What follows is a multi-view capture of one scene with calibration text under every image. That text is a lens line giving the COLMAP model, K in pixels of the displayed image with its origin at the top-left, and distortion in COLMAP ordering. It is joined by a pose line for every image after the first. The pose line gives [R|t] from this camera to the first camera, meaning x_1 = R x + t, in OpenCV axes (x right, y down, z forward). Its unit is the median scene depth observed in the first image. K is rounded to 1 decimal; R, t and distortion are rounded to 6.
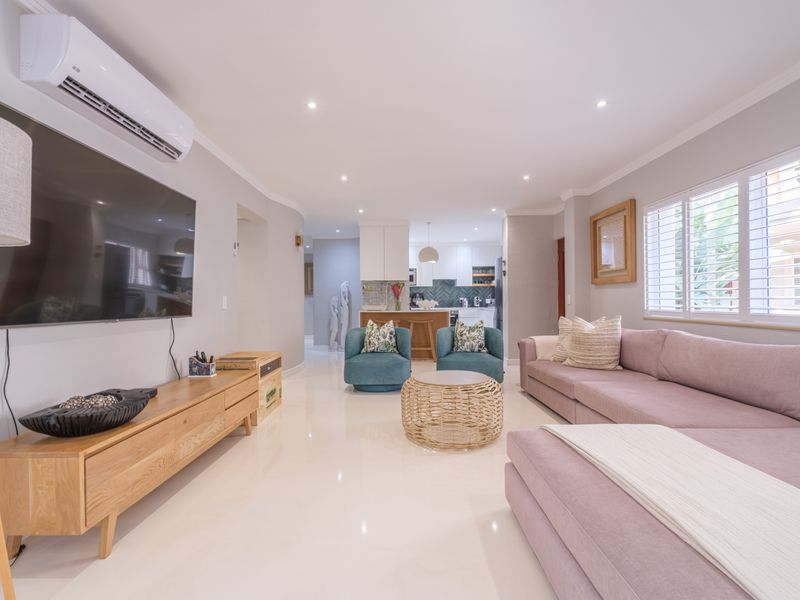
lens RADIAL K [[387.8, 0, 397.1], [0, 387.8, 301.4], [0, 0, 1]] dist [-0.006705, -0.000396]
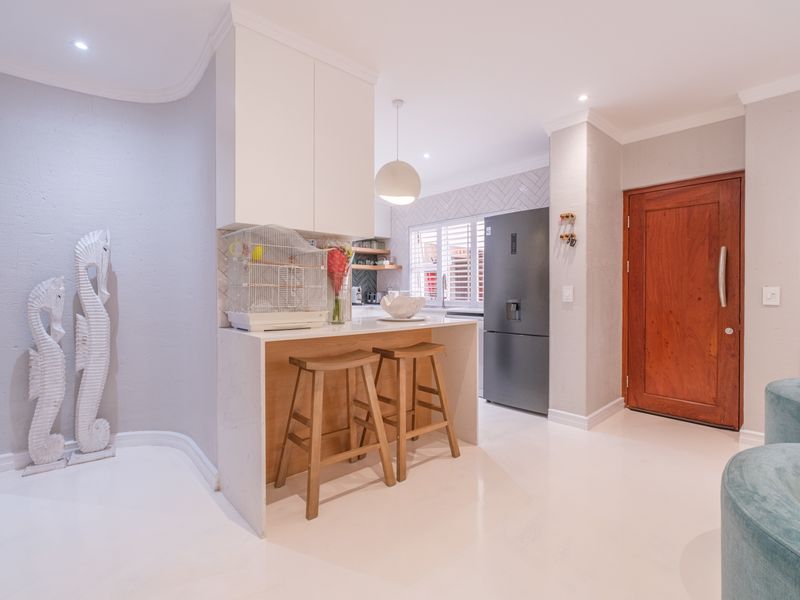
lens RADIAL K [[387.8, 0, 406.7], [0, 387.8, 292.9], [0, 0, 1]] dist [-0.006705, -0.000396]
pose [[0.746149, 0.004162, 0.665765, -0.154540], [-0.006634, 0.999977, 0.001183, -0.004806], [-0.665745, -0.005299, 0.746160, 0.608002]]
